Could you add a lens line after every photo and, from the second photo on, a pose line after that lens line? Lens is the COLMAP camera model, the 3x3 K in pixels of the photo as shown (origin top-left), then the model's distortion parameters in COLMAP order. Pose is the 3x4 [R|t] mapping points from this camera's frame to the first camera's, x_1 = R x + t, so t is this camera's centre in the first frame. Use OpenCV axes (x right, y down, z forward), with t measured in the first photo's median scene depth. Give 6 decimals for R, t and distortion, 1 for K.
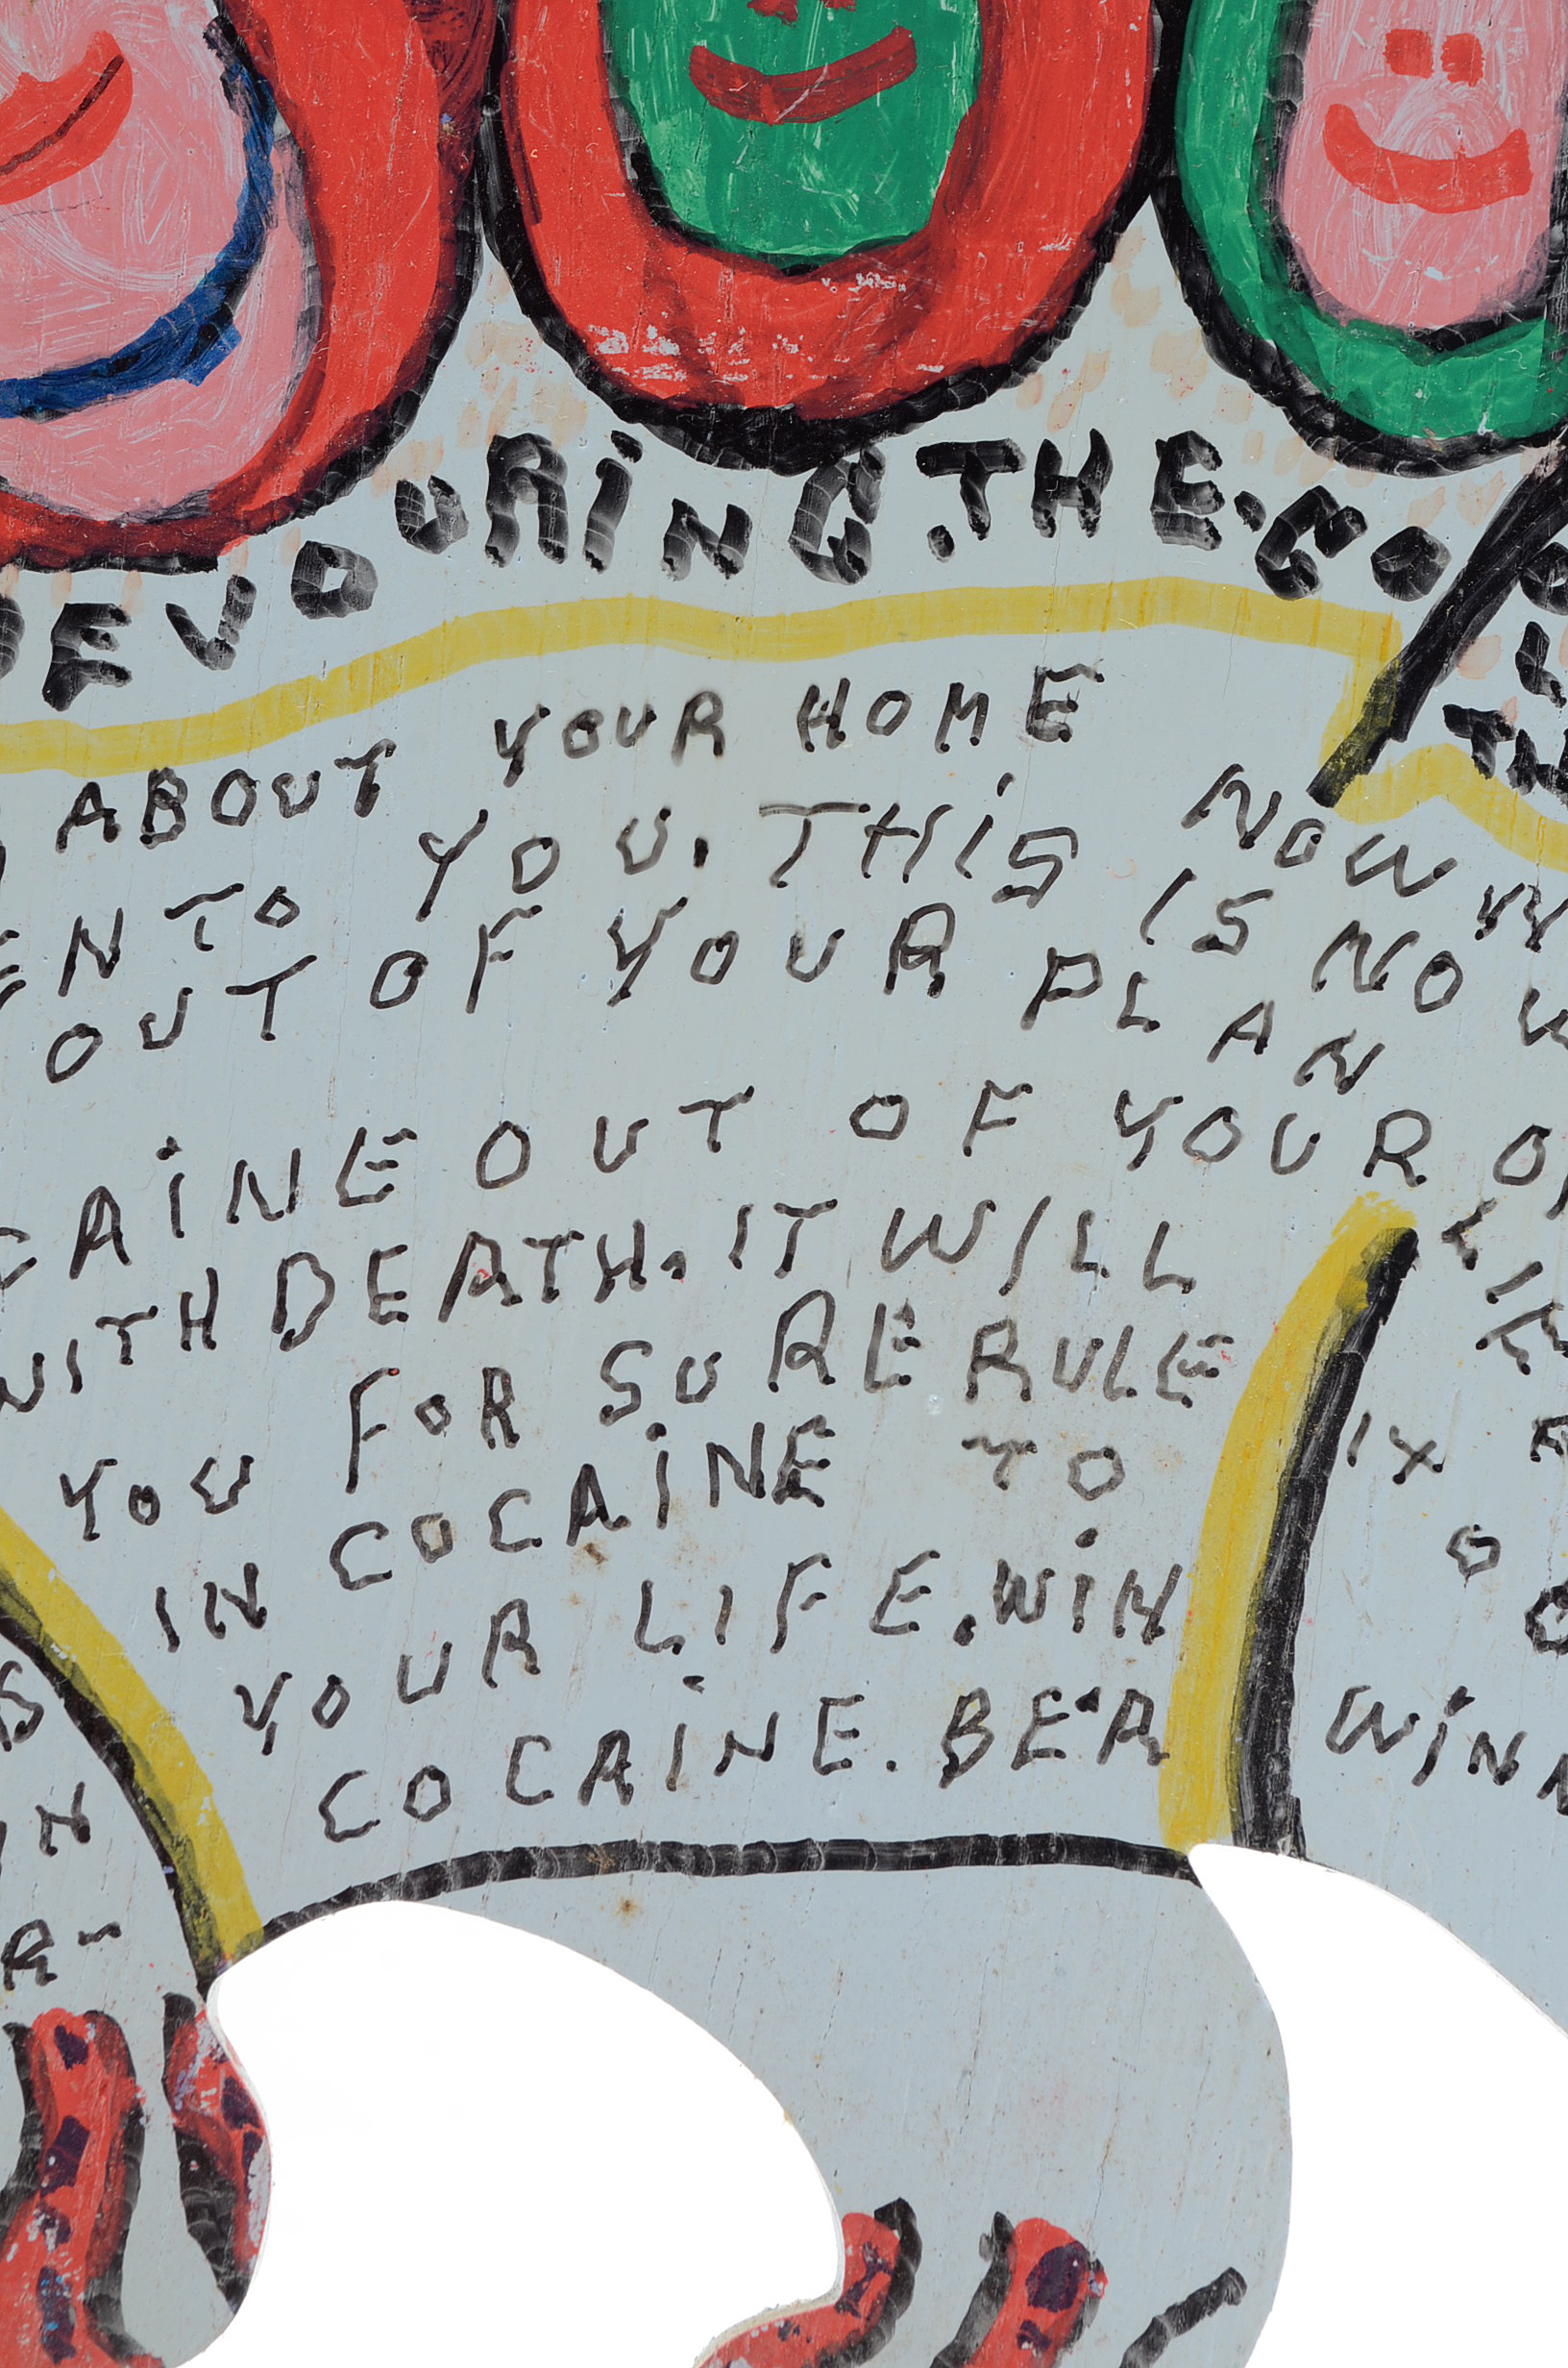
lens RADIAL K [[5389.7, 0, 783.0], [0, 5389.7, 1182.9], [0, 0, 1]] dist [0.031531, 0.000000]
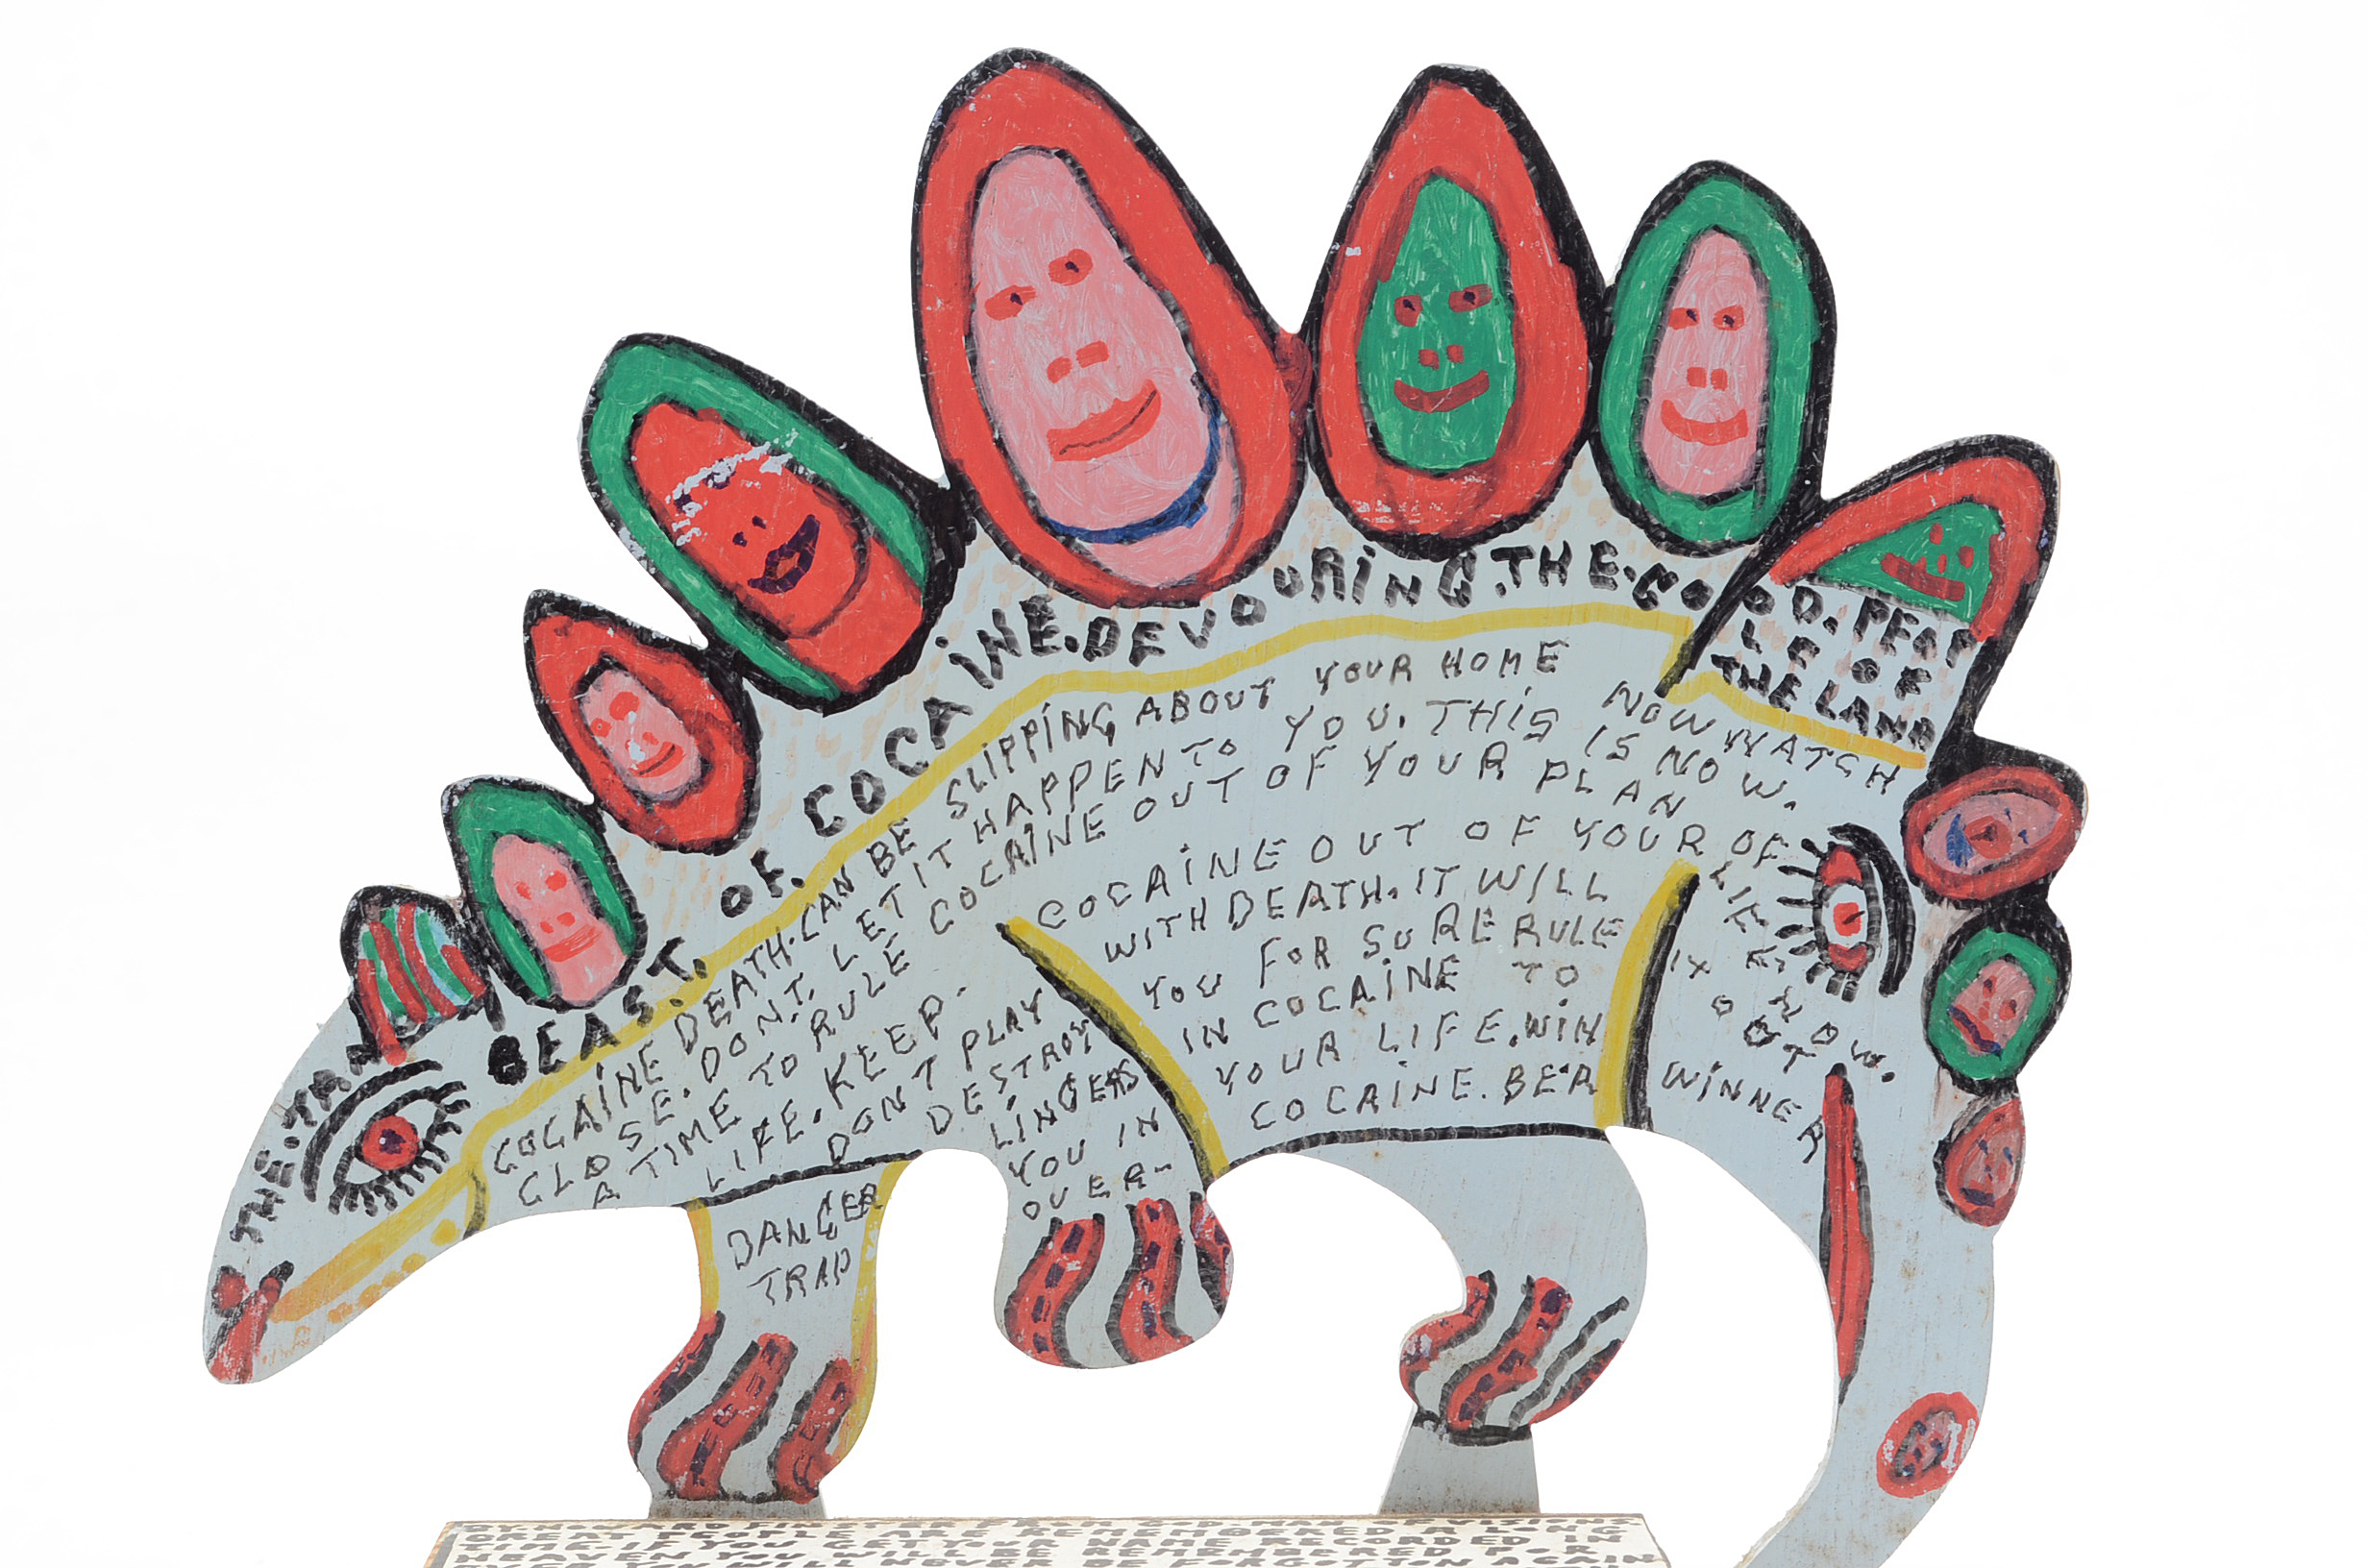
lens RADIAL K [[4869.4, 0, 1168.0], [0, 4869.4, 787.3], [0, 0, 1]] dist [0.029813, 0.000000]
pose [[0.999930, -0.010967, -0.004487, -0.110655], [0.011404, 0.993547, 0.112845, -0.279627], [0.003221, -0.112888, 0.993603, -1.169497]]
